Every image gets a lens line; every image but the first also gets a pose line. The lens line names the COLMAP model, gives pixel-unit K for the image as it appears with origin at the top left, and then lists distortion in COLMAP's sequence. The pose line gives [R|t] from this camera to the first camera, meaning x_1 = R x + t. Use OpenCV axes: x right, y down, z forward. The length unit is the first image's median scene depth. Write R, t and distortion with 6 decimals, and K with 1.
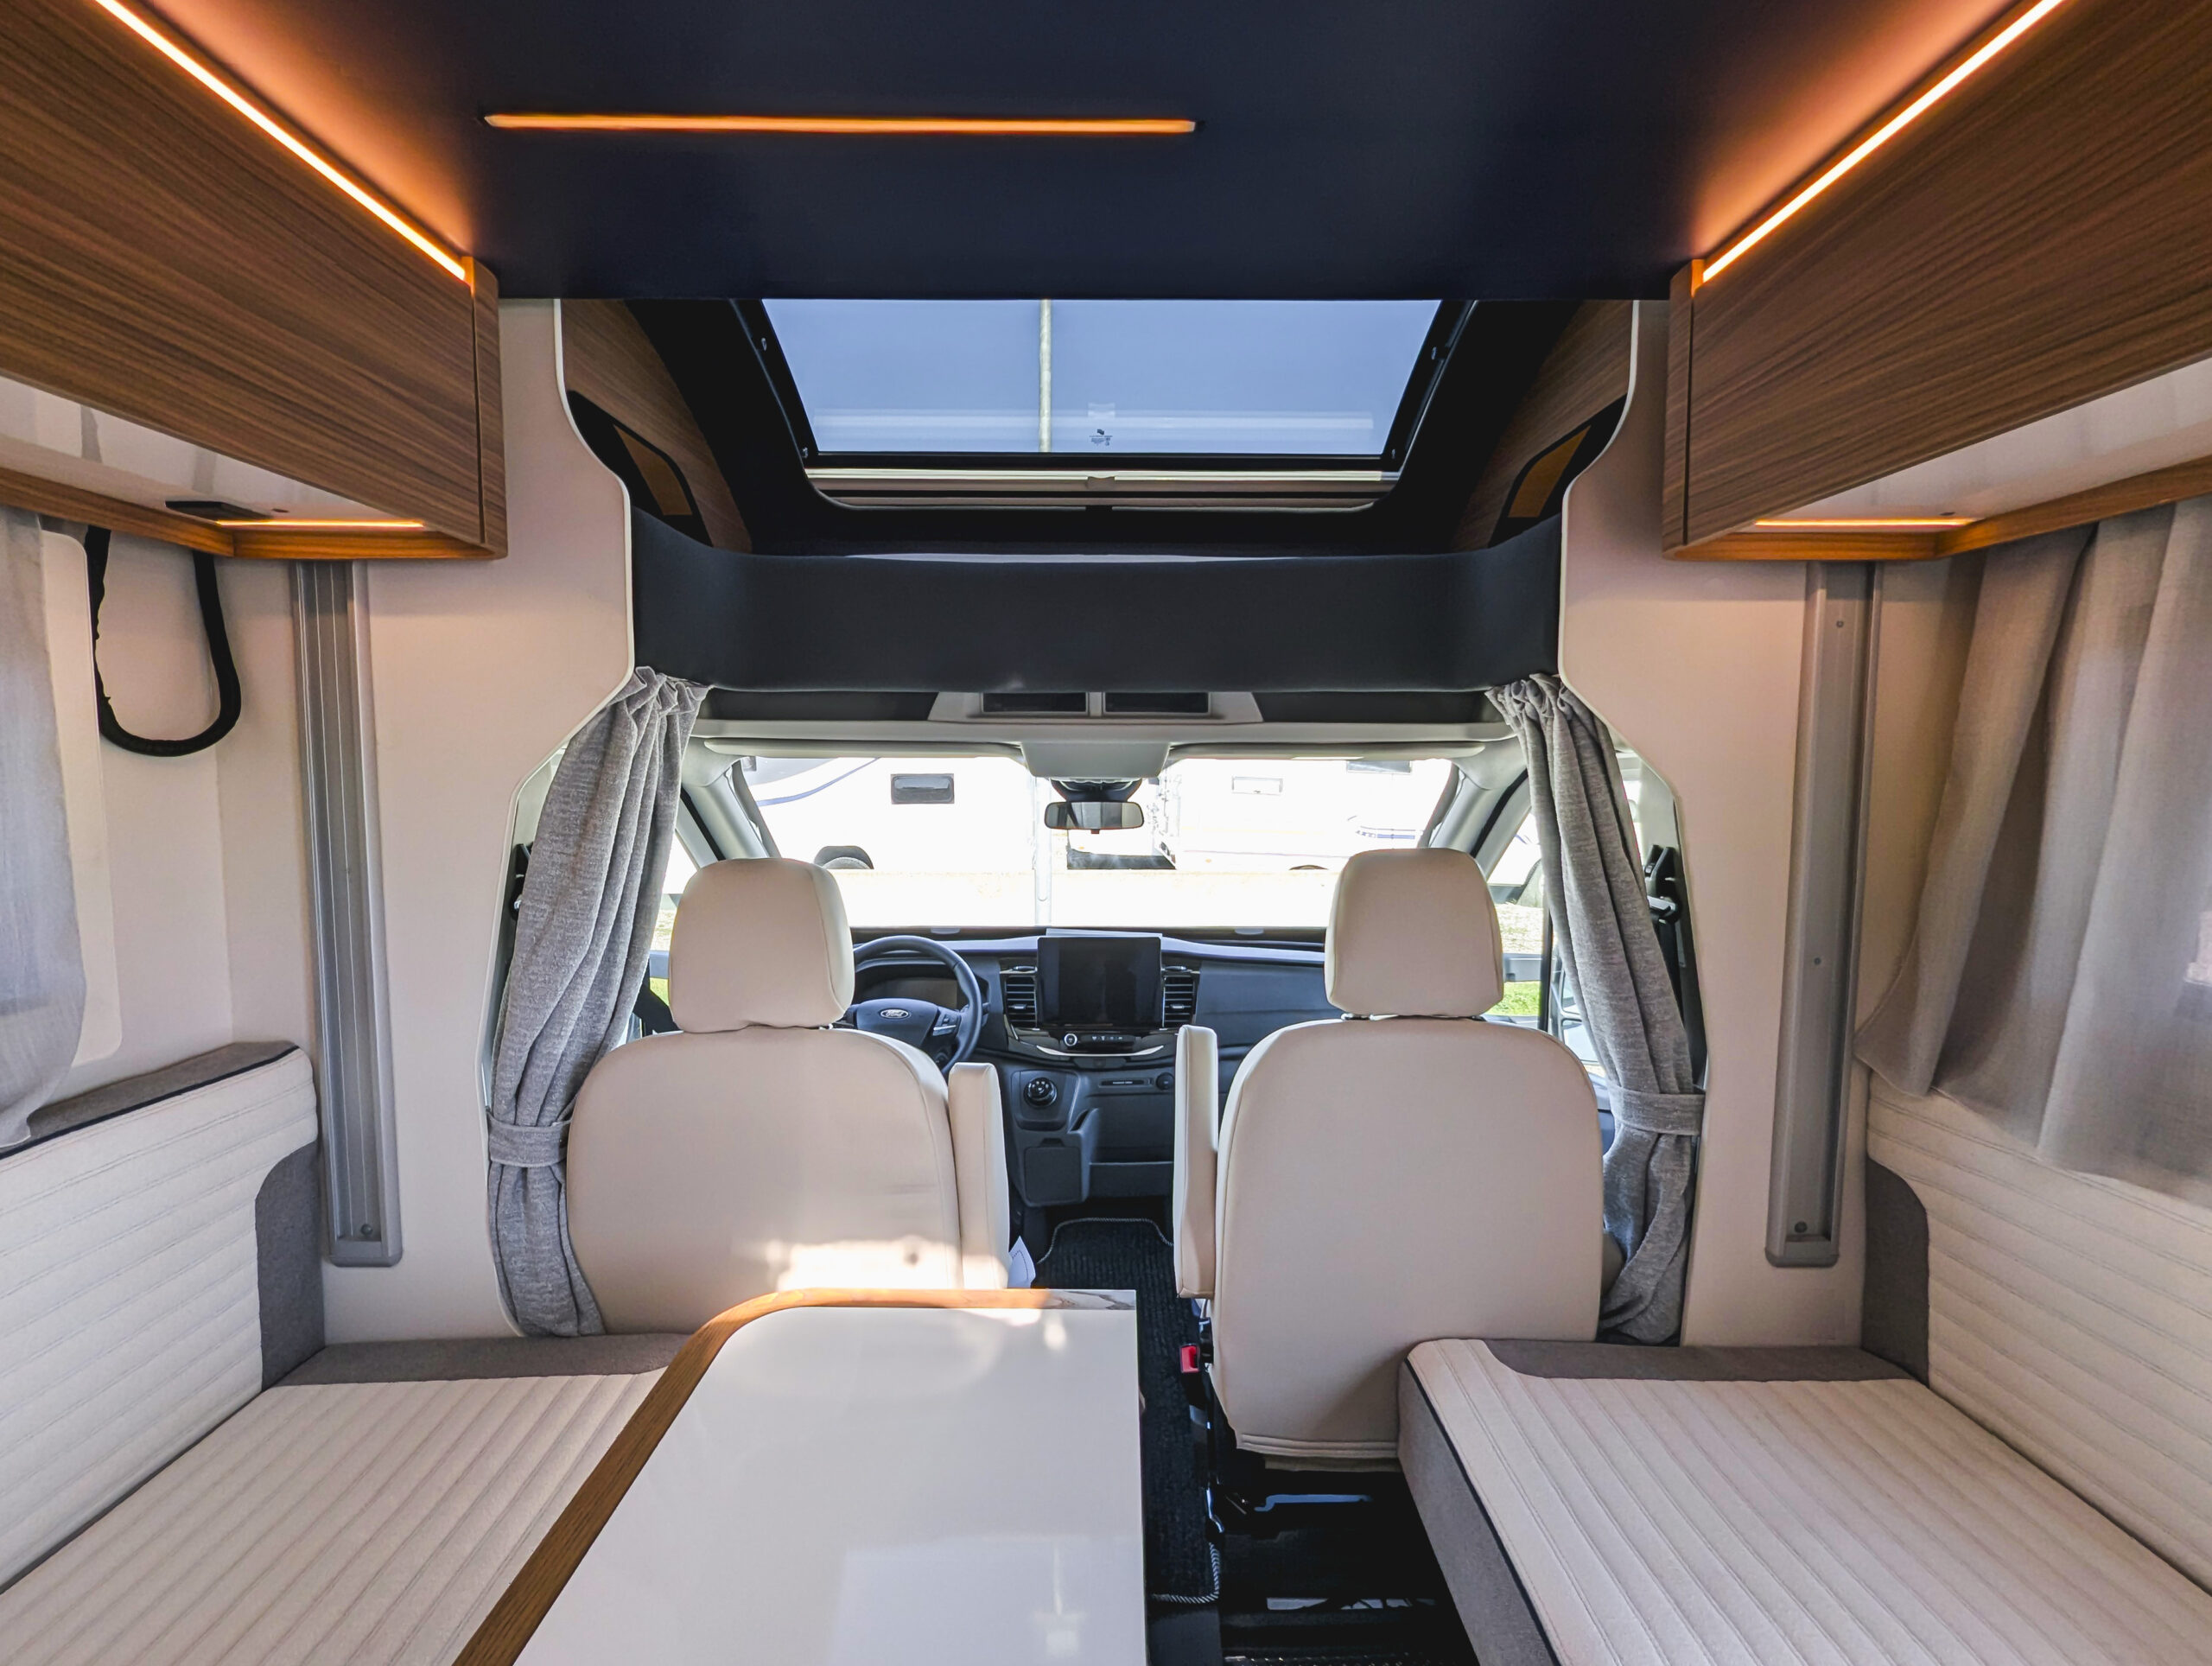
lens RADIAL K [[947.9, 0, 1099.8], [0, 947.9, 825.2], [0, 0, 1]] dist [0.001212, 0.000199]
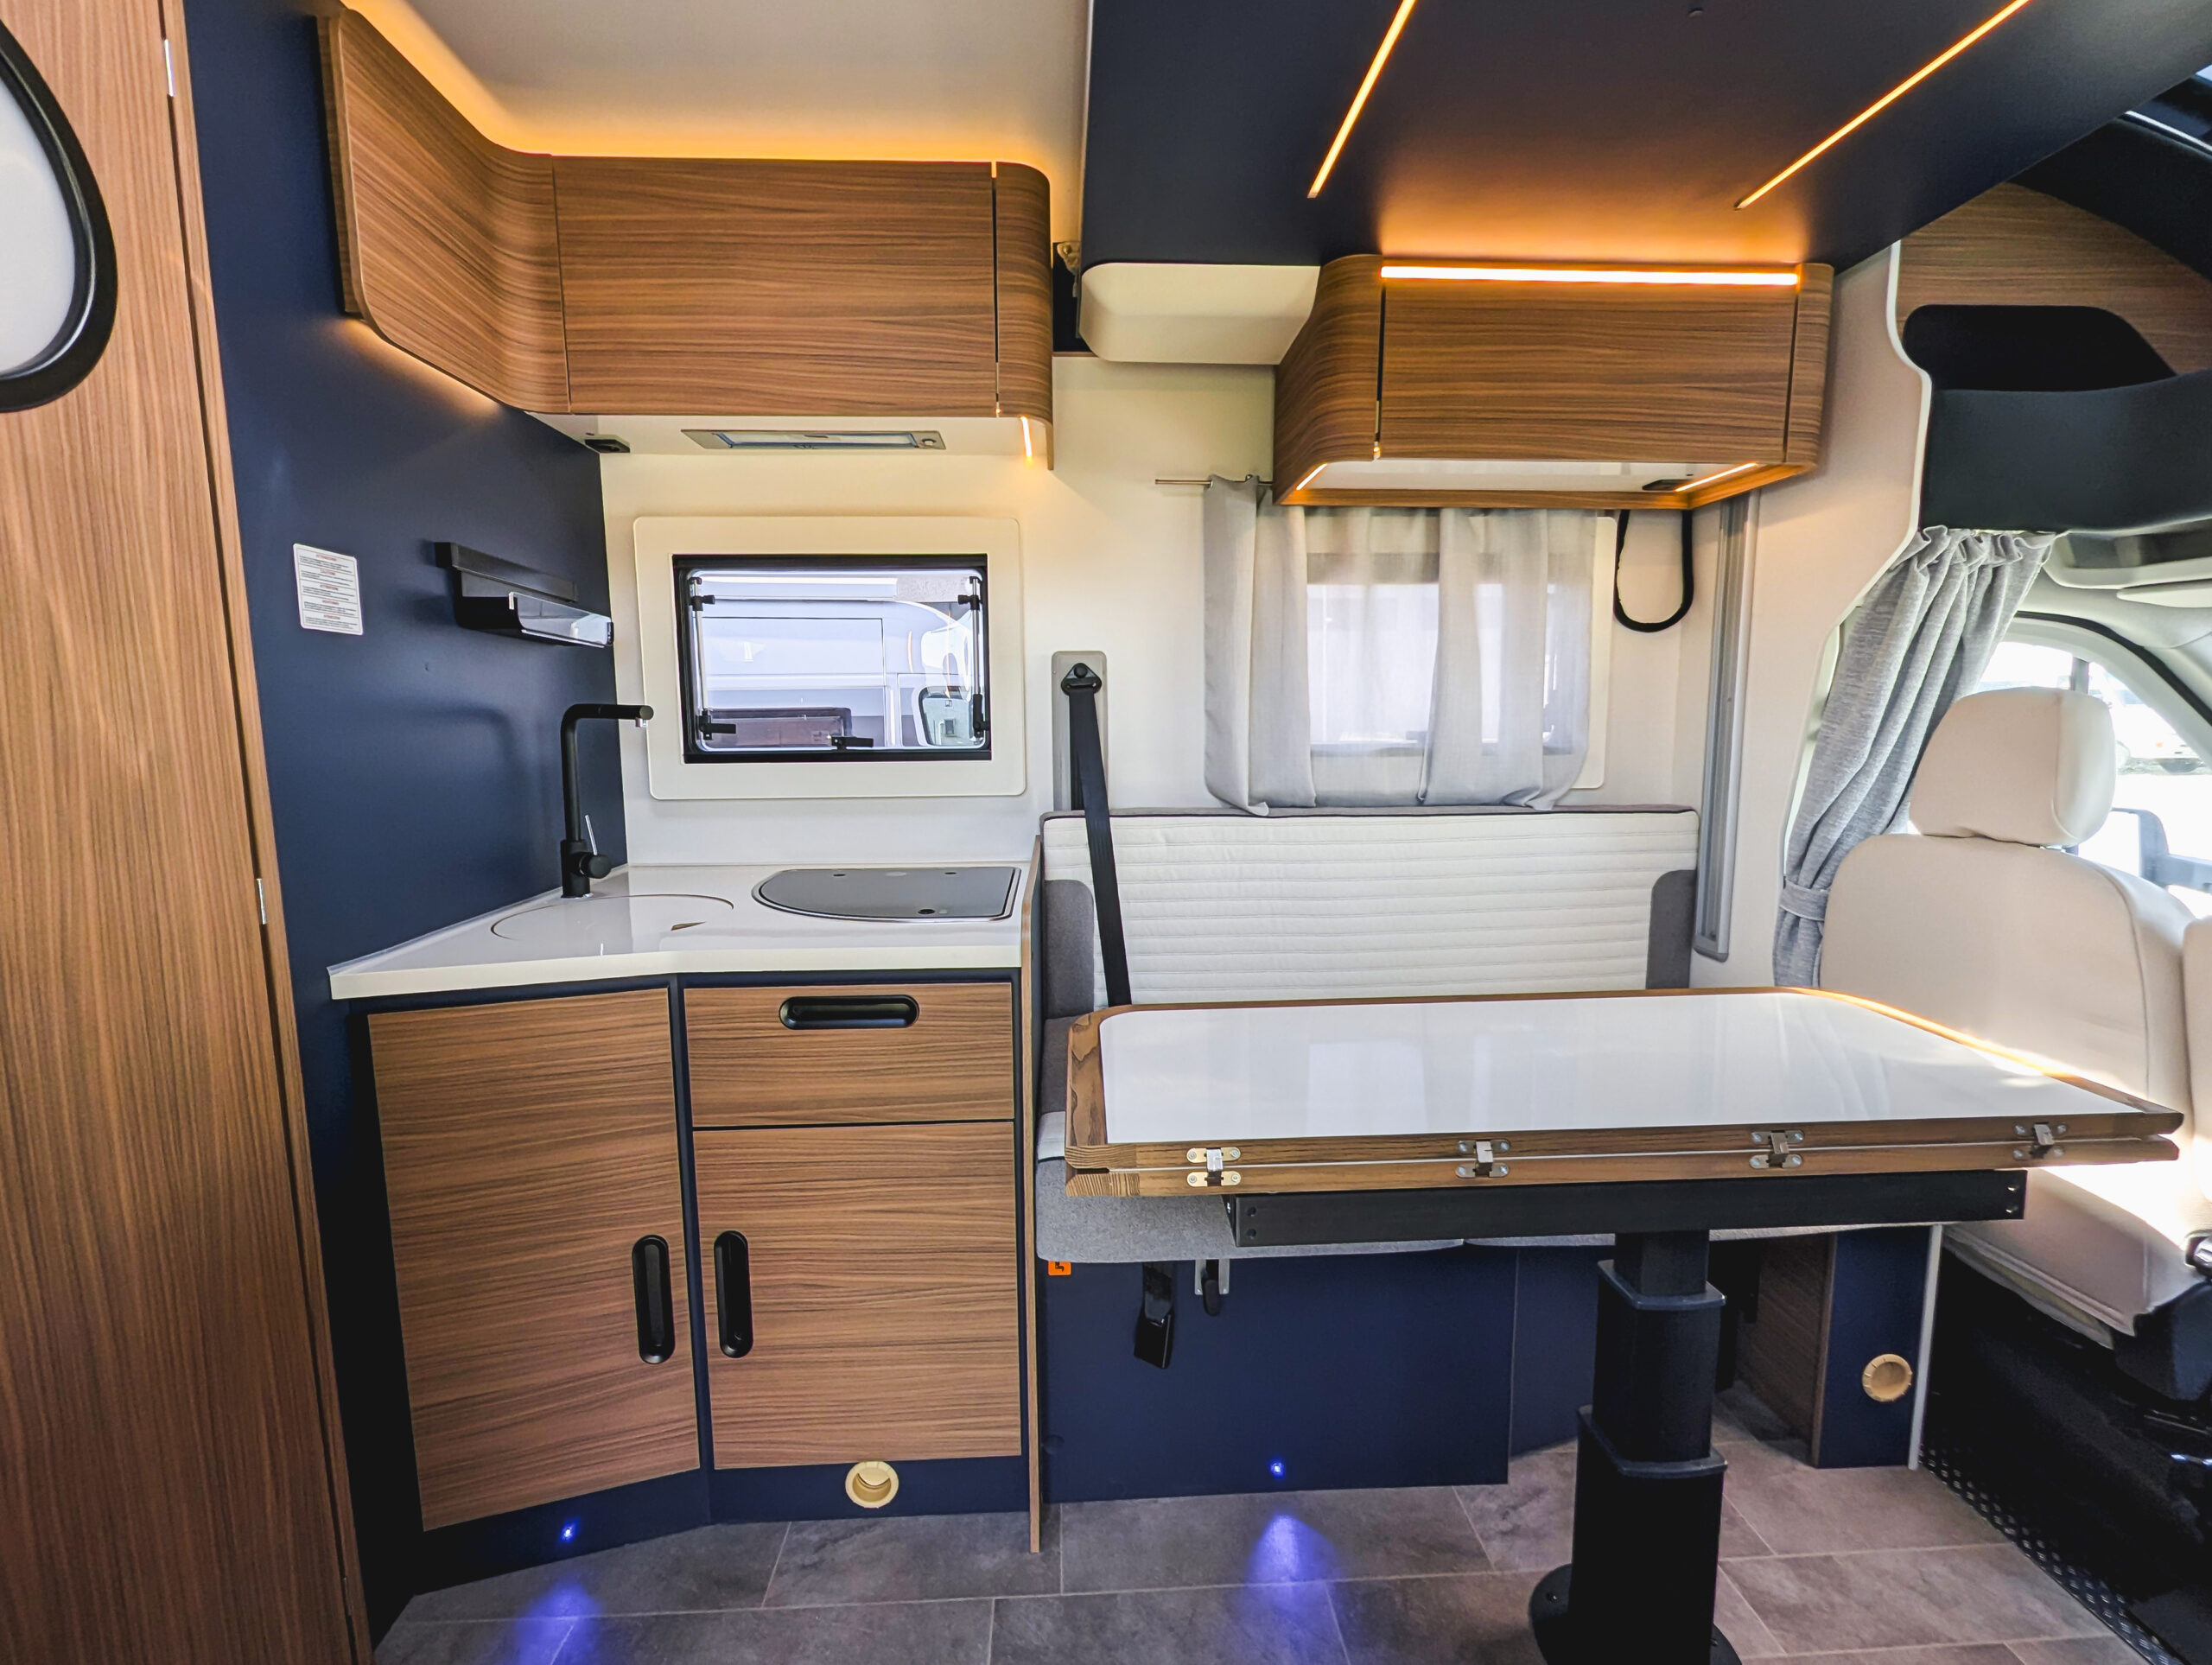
lens RADIAL K [[947.8, 0, 1099.8], [0, 947.8, 824.7], [0, 0, 1]] dist [0.001212, 0.000199]
pose [[0.042377, 0.109376, -0.993097, 0.748960], [-0.064593, 0.992210, 0.106522, 0.156201], [0.997011, 0.059633, 0.049112, -0.093025]]
